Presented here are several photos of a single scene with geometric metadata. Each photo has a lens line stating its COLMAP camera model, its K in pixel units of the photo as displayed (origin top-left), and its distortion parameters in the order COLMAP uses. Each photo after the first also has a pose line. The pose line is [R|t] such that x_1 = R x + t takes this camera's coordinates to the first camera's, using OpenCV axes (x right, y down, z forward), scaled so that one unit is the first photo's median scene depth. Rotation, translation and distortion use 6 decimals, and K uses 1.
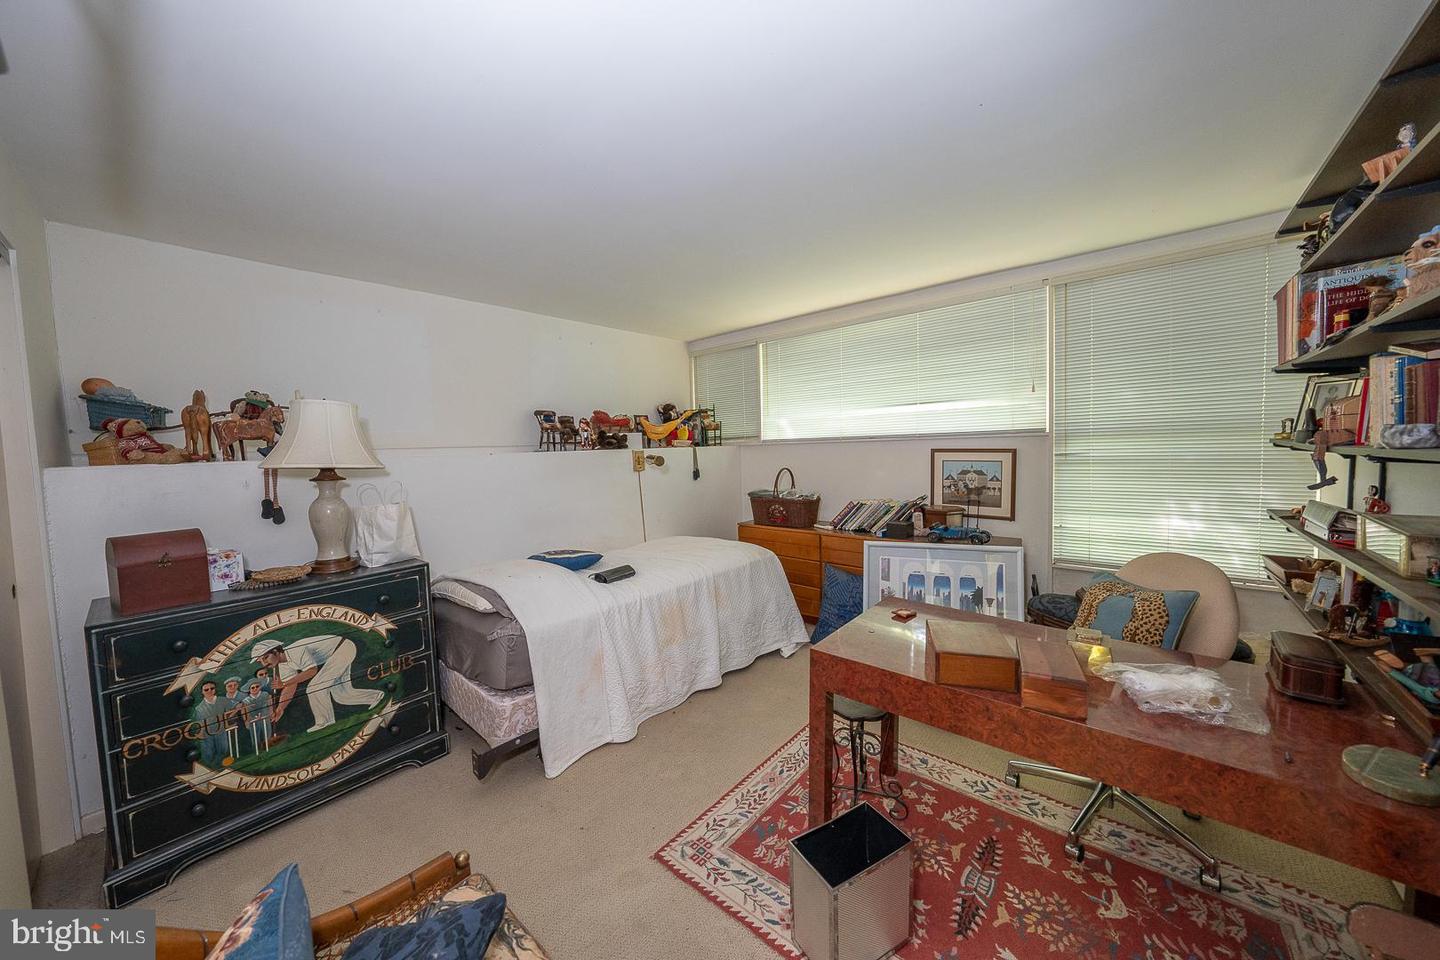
lens RADIAL K [[495.0, 0, 728.7], [0, 495.0, 476.8], [0, 0, 1]] dist [-0.010924, 0.000177]
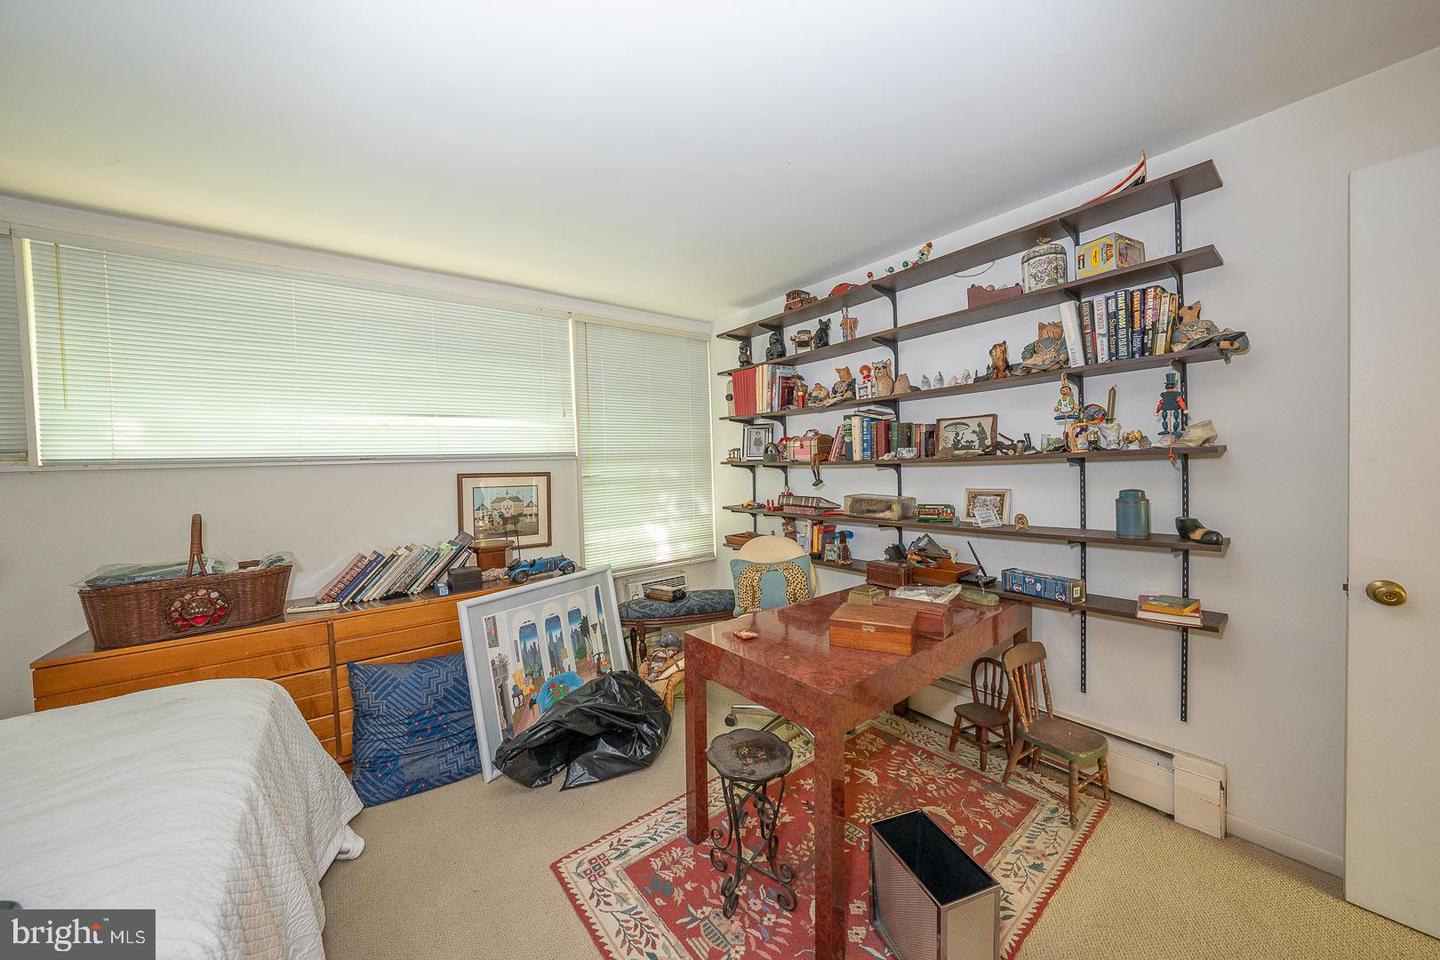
lens RADIAL K [[495.0, 0, 724.7], [0, 495.0, 477.5], [0, 0, 1]] dist [-0.010924, 0.000177]
pose [[0.204319, -0.005836, 0.978887, -0.304861], [0.082376, 0.996538, -0.011253, -0.006010], [-0.975432, 0.082936, 0.204092, 0.445518]]
